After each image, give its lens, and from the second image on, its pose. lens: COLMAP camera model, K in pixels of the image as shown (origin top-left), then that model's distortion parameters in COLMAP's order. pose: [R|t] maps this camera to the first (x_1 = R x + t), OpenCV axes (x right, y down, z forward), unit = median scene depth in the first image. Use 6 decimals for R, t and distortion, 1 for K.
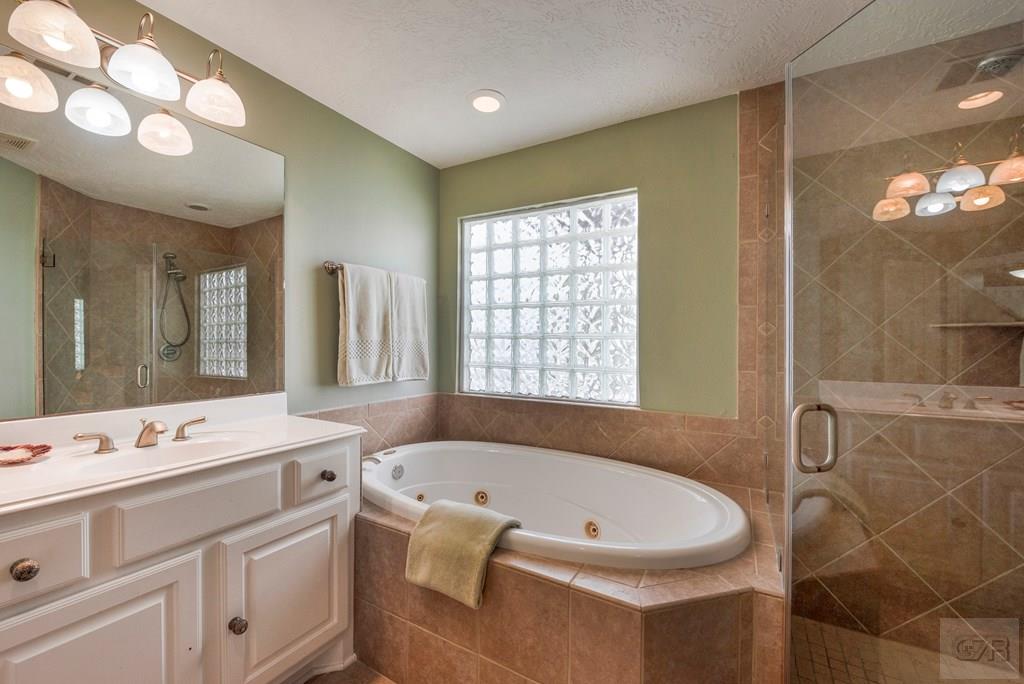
lens RADIAL K [[413.8, 0, 512.0], [0, 413.8, 339.8], [0, 0, 1]] dist [-0.008194, -0.001953]
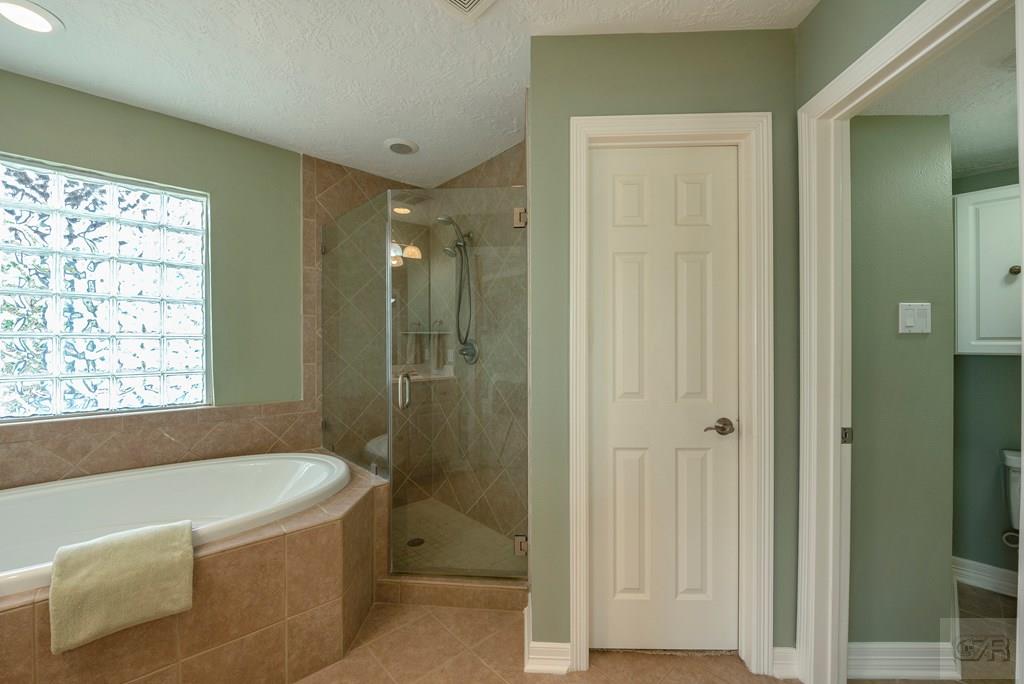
lens RADIAL K [[413.8, 0, 509.5], [0, 413.8, 339.2], [0, 0, 1]] dist [-0.008194, -0.001953]
pose [[0.293548, -0.001056, 0.955944, -0.529210], [-0.003470, 0.999992, 0.002170, -0.008859], [-0.955938, -0.003955, 0.293542, -0.027405]]
